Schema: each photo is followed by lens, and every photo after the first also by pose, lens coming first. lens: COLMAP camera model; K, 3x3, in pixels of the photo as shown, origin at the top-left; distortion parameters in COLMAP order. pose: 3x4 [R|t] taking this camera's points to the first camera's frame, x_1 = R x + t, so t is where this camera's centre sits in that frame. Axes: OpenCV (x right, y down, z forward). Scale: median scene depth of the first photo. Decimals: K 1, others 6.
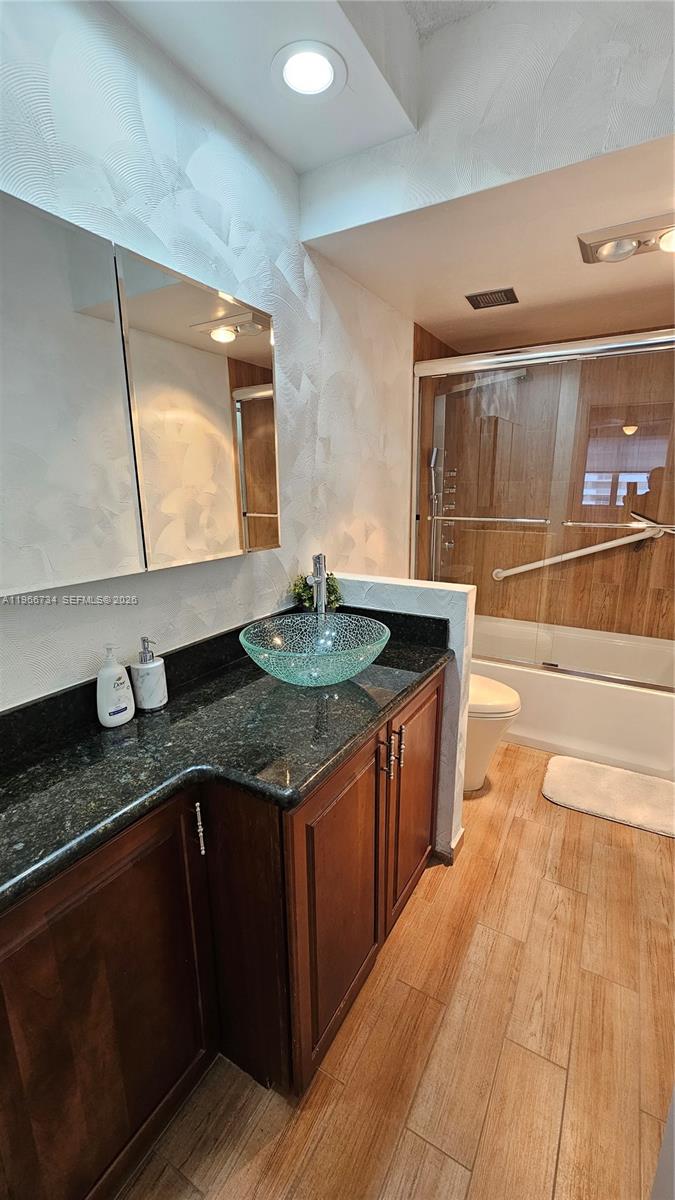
lens RADIAL K [[487.8, 0, 343.0], [0, 487.8, 606.2], [0, 0, 1]] dist [0.001213, -0.001539]
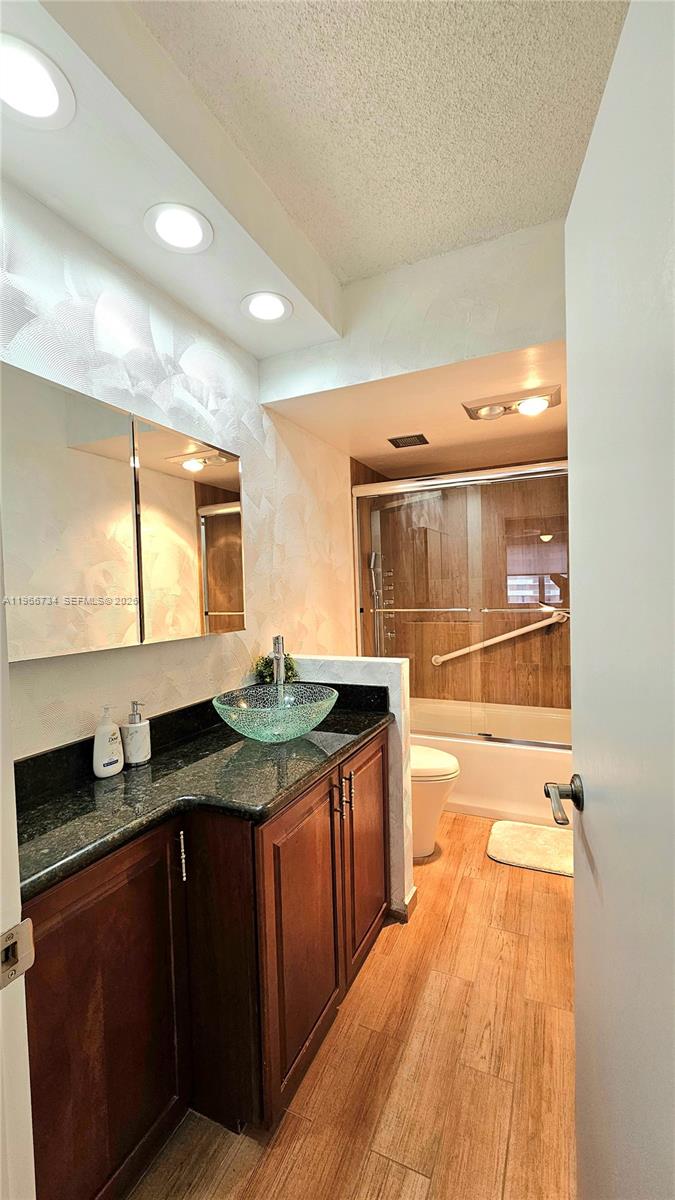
lens RADIAL K [[487.8, 0, 342.5], [0, 487.8, 609.0], [0, 0, 1]] dist [0.001213, -0.001539]
pose [[0.995107, -0.024220, 0.095785, -0.003778], [0.043562, 0.977721, -0.205338, 0.078528], [-0.088678, 0.208506, 0.973993, -0.188138]]
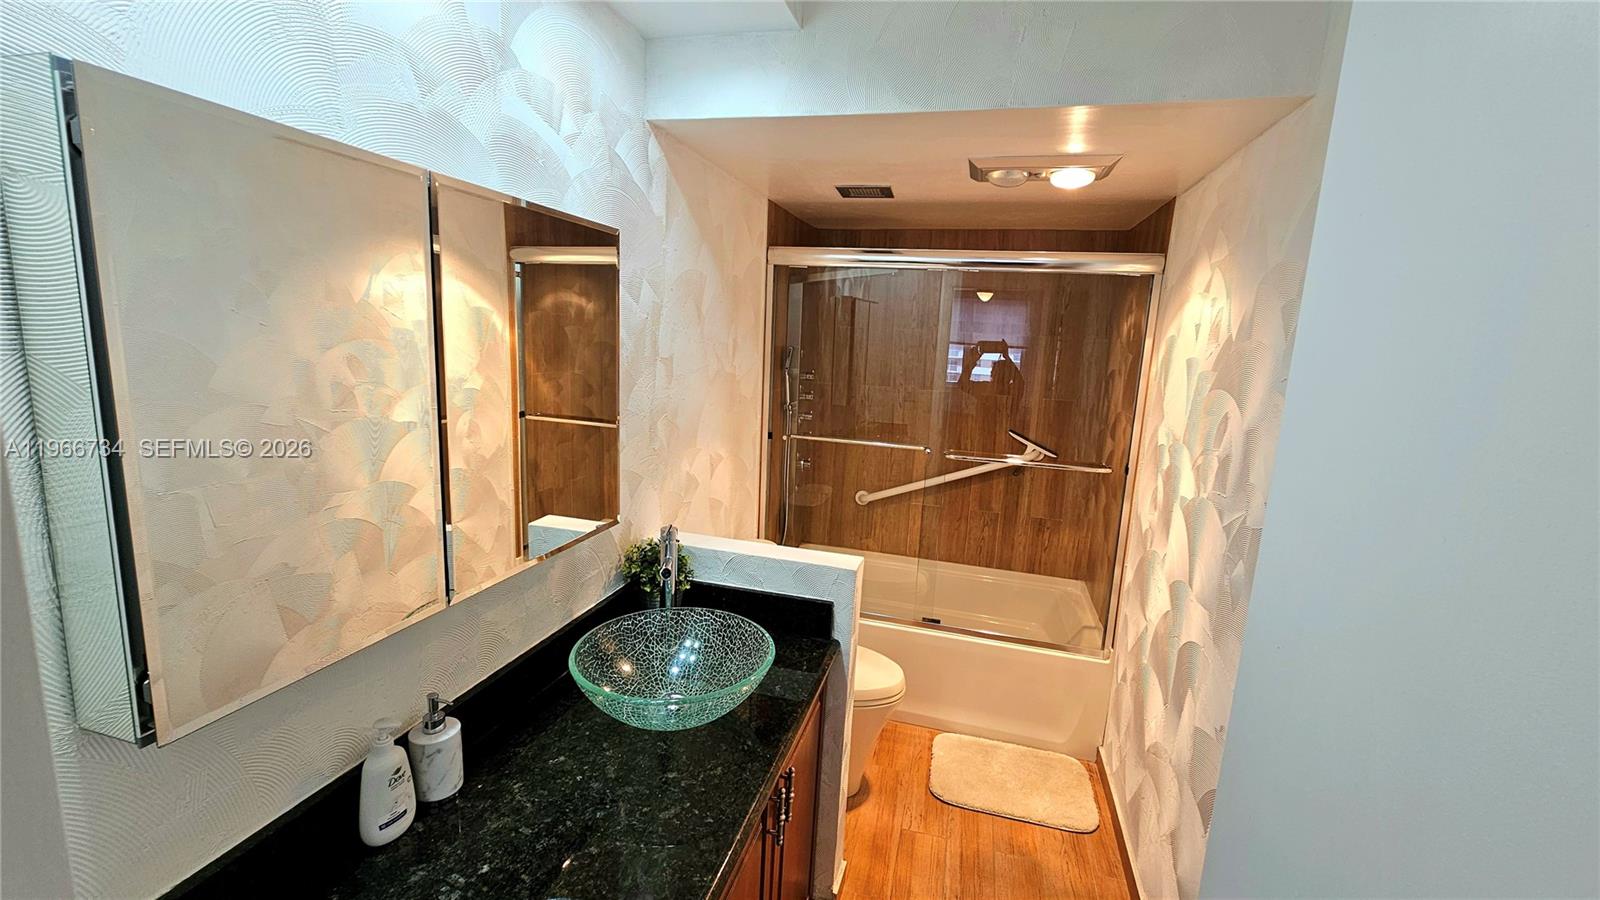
lens RADIAL K [[650.4, 0, 805.5], [0, 650.4, 446.7], [0, 0, 1]] dist [0.001213, -0.001539]
pose [[0.964615, 0.008478, 0.263525, -0.104819], [0.008677, 0.997921, -0.063867, -0.154613], [-0.263518, 0.063893, 0.962536, -0.023369]]
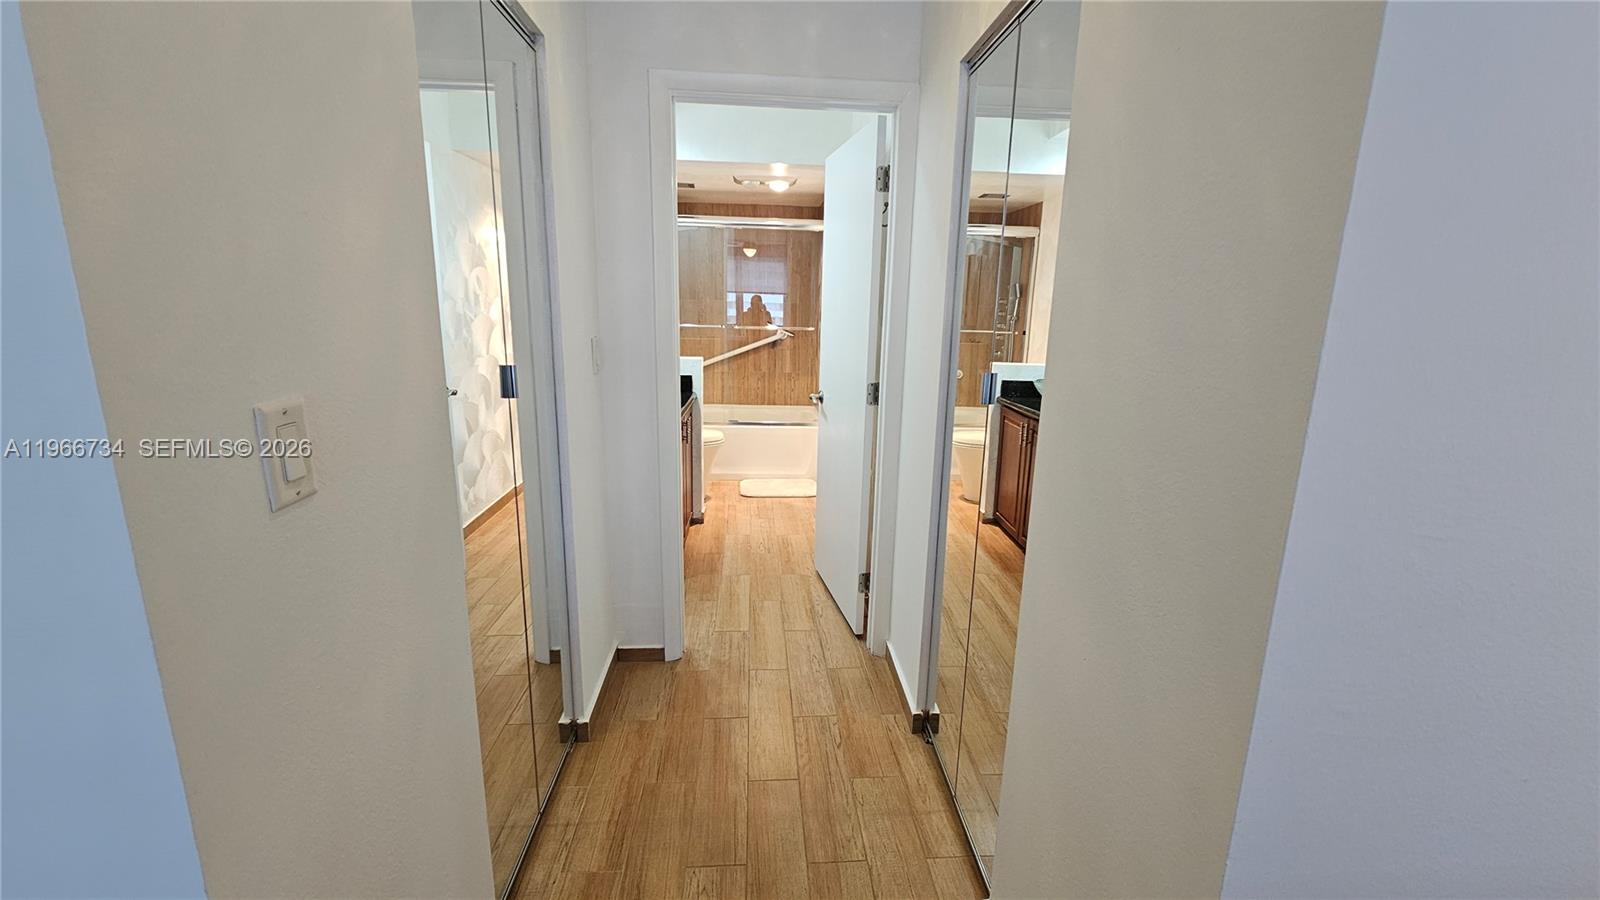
lens RADIAL K [[650.4, 0, 807.1], [0, 650.4, 451.3], [0, 0, 1]] dist [0.001213, -0.001539]
pose [[0.822460, -0.099420, 0.560067, -0.788372], [0.108618, 0.993939, 0.016933, 0.304783], [-0.558356, 0.046907, 0.828275, -1.189554]]
